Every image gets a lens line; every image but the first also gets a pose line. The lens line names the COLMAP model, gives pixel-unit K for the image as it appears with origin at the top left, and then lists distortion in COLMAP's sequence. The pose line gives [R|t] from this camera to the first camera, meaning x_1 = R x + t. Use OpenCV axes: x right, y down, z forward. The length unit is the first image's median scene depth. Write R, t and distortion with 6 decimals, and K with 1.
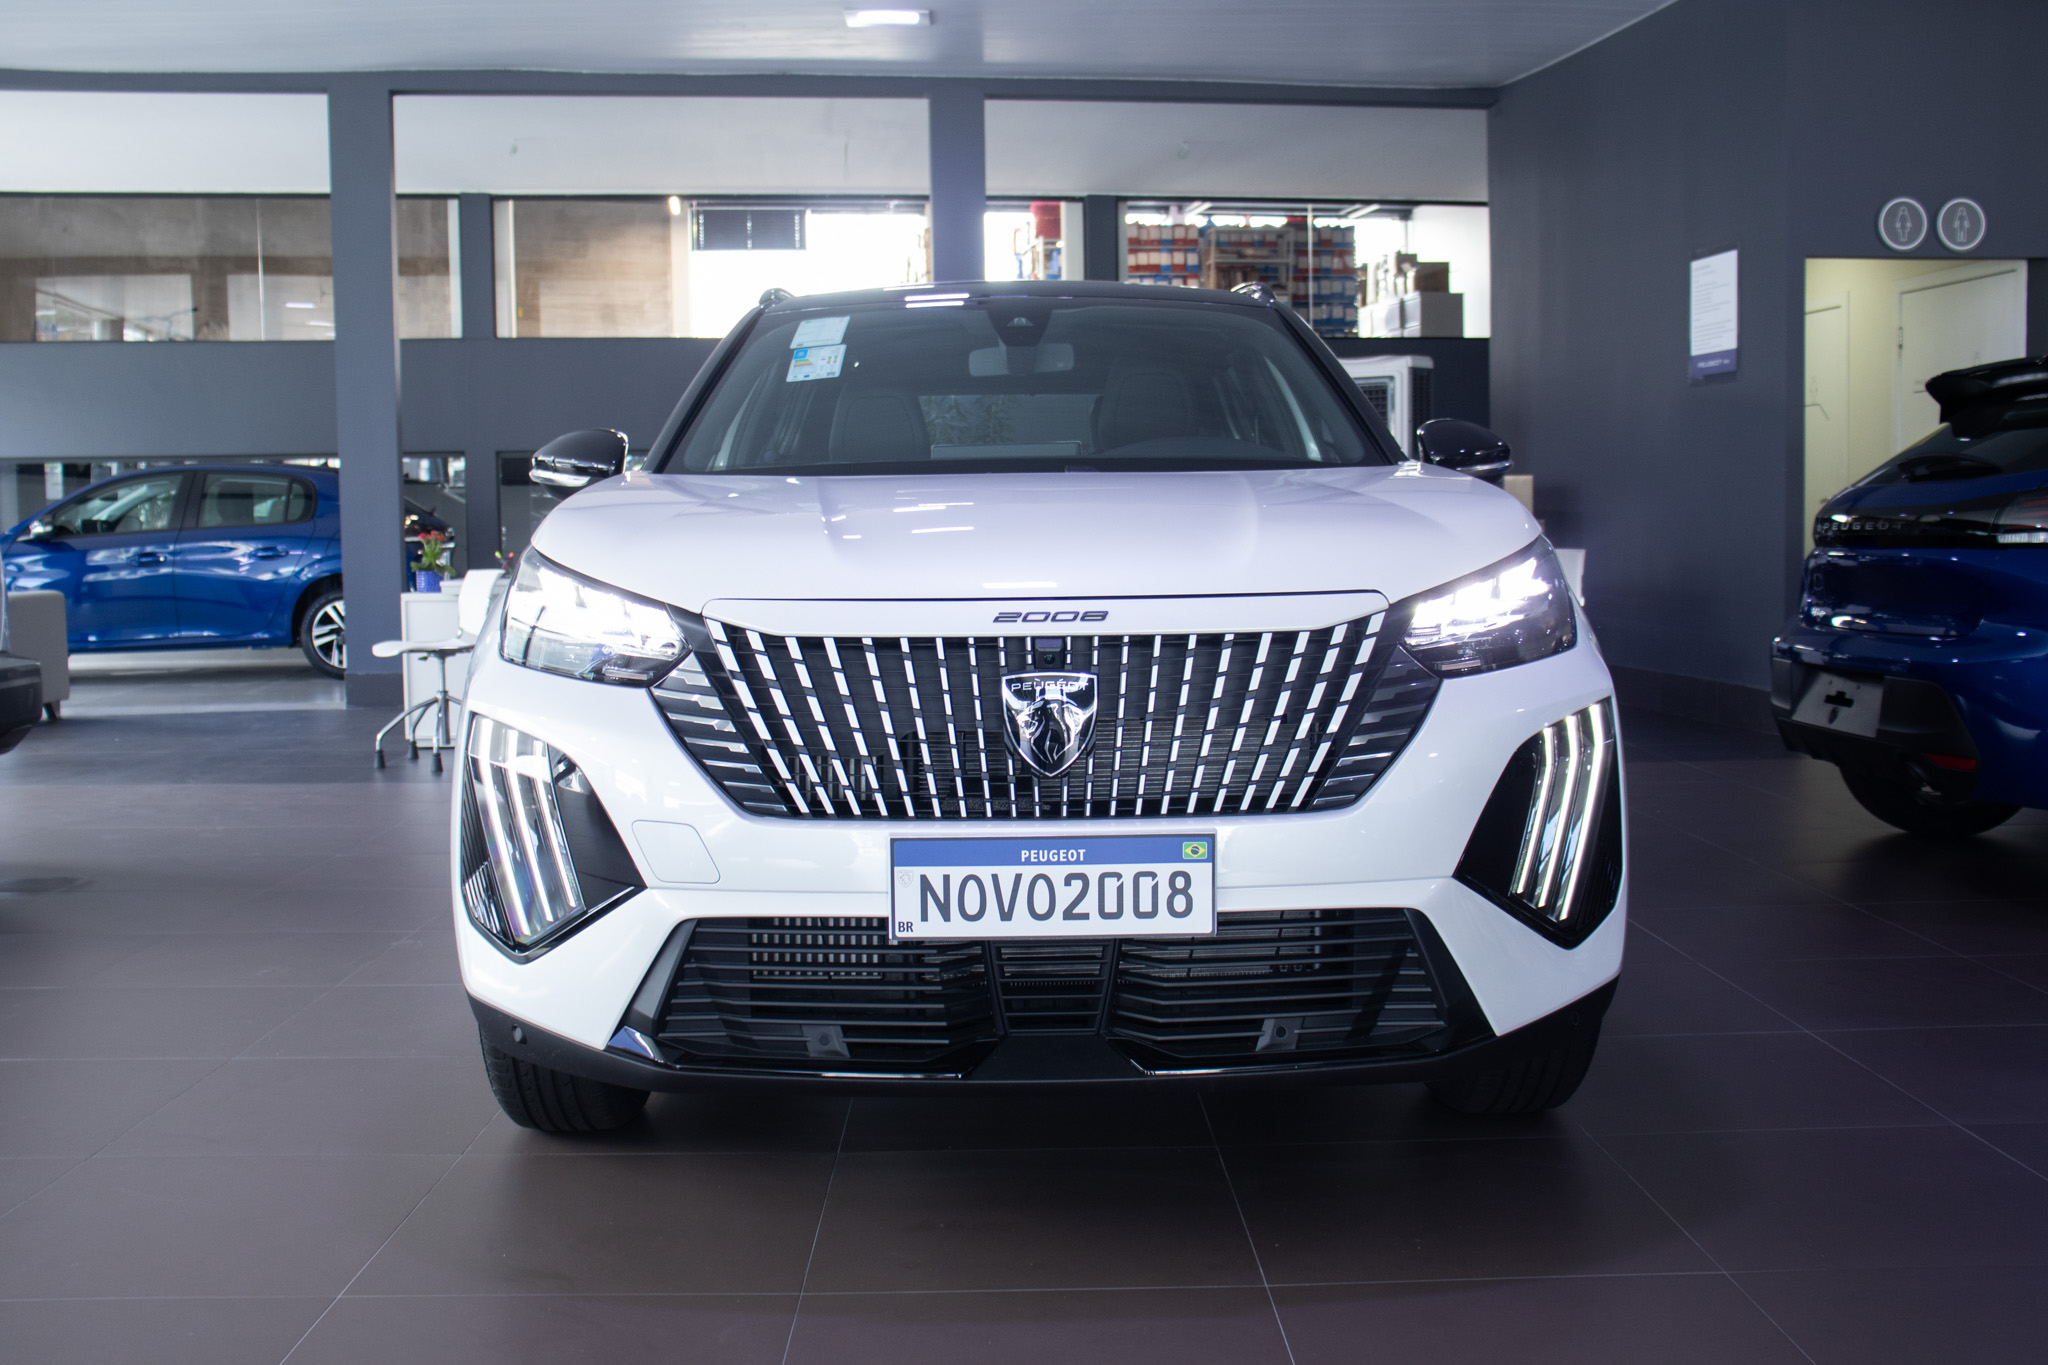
lens RADIAL K [[1977.2, 0, 1024.0], [0, 1977.2, 682.5], [0, 0, 1]] dist [-0.112677, 0.201146]
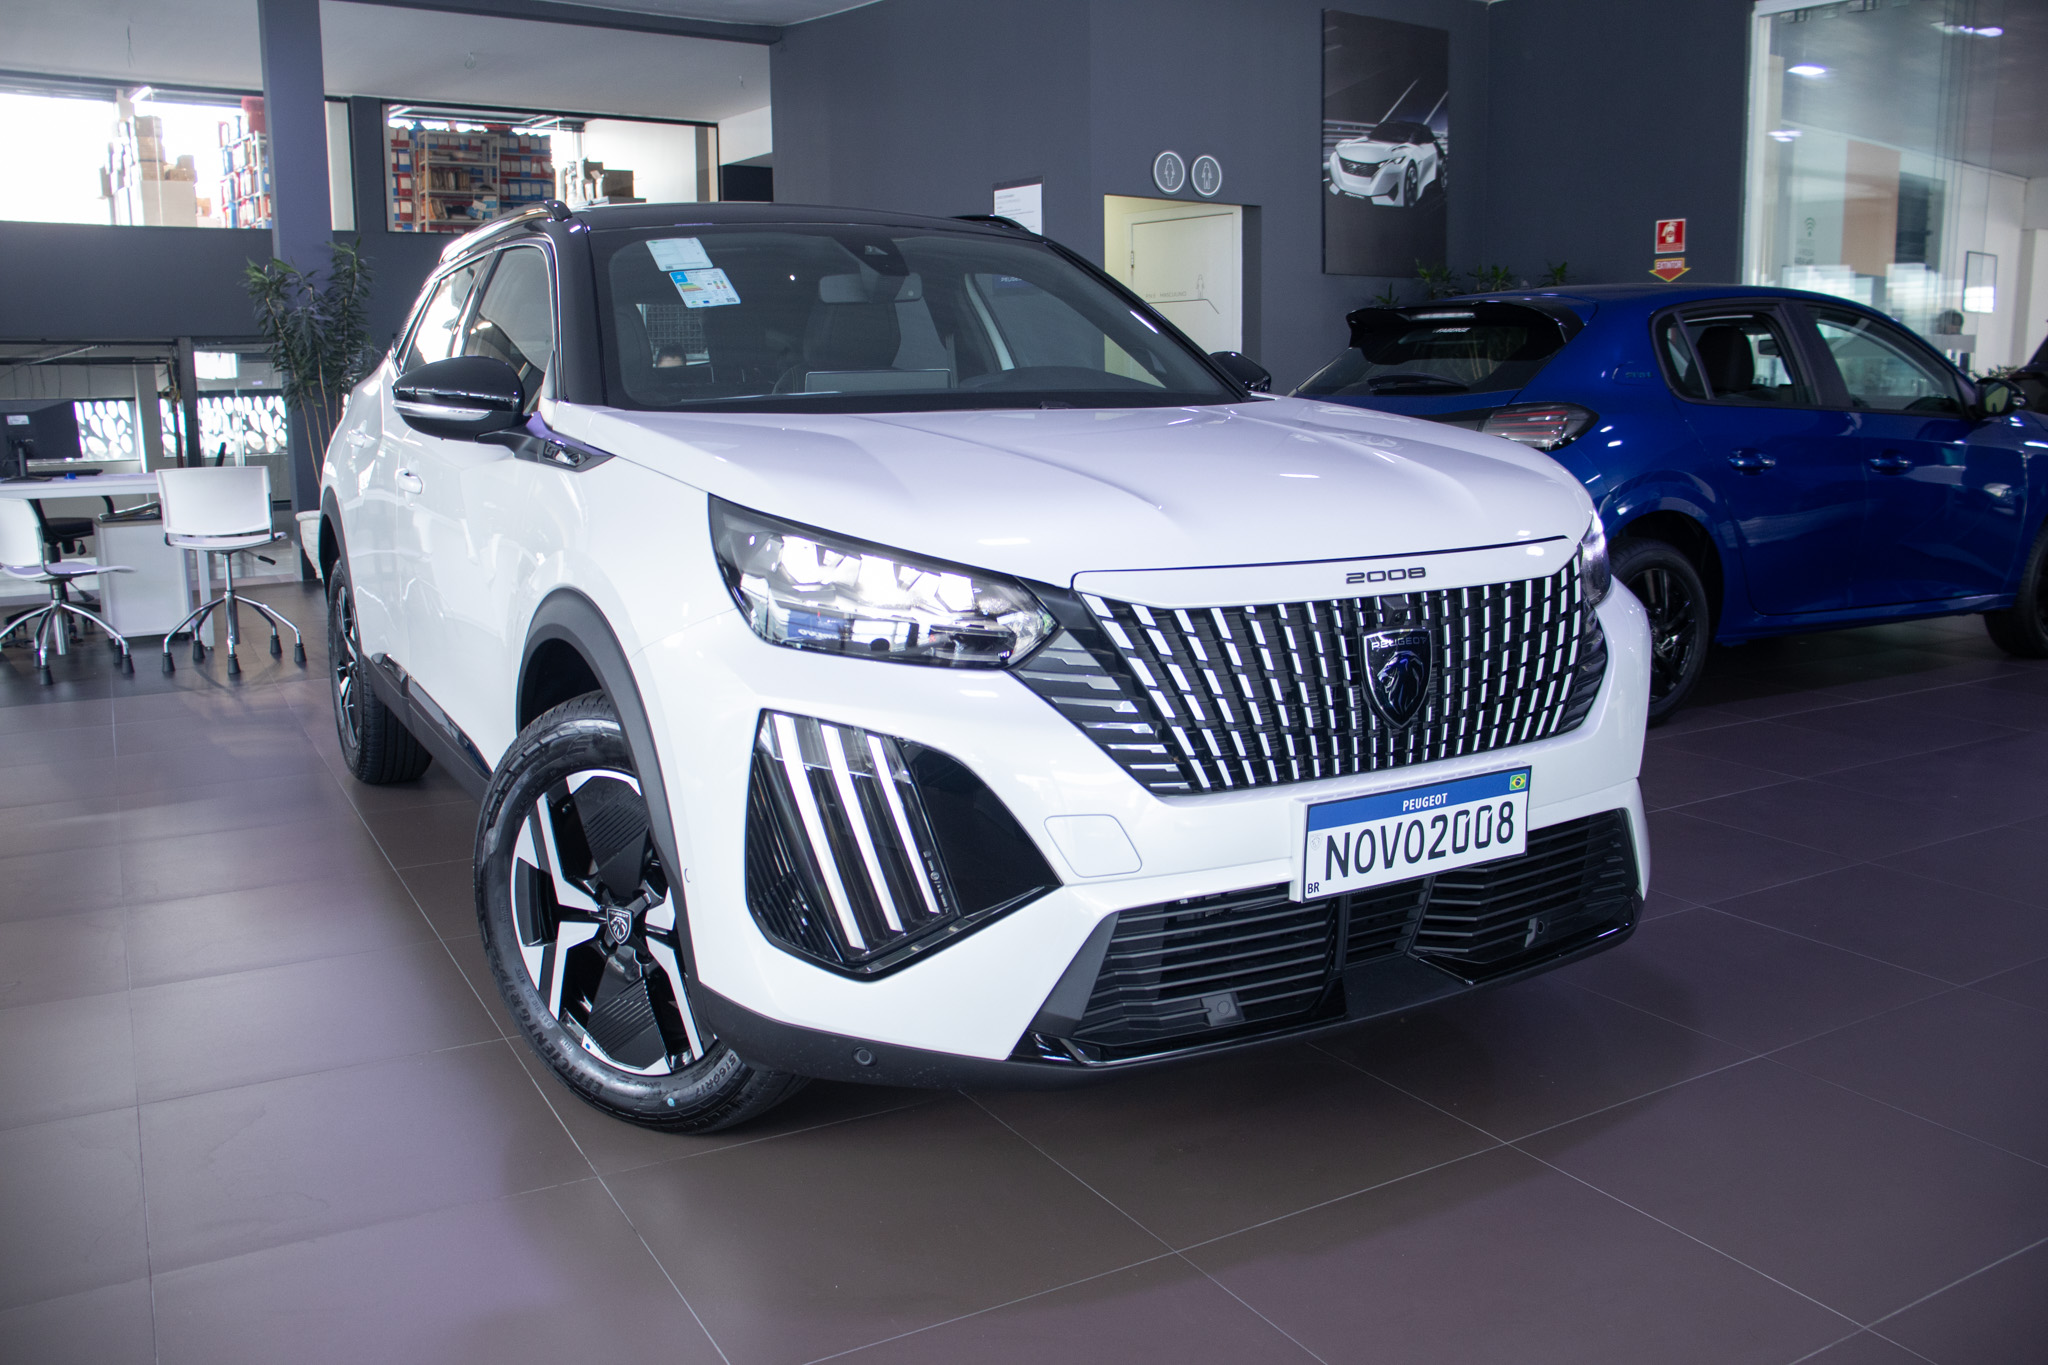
lens RADIAL K [[1677.0, 0, 1024.0], [0, 1677.0, 682.5], [0, 0, 1]] dist [-0.174887, 0.162382]
pose [[0.874507, -0.083308, 0.477804, -0.583024], [0.038113, 0.993895, 0.103535, -0.075682], [-0.483513, -0.072332, 0.872344, 0.319720]]
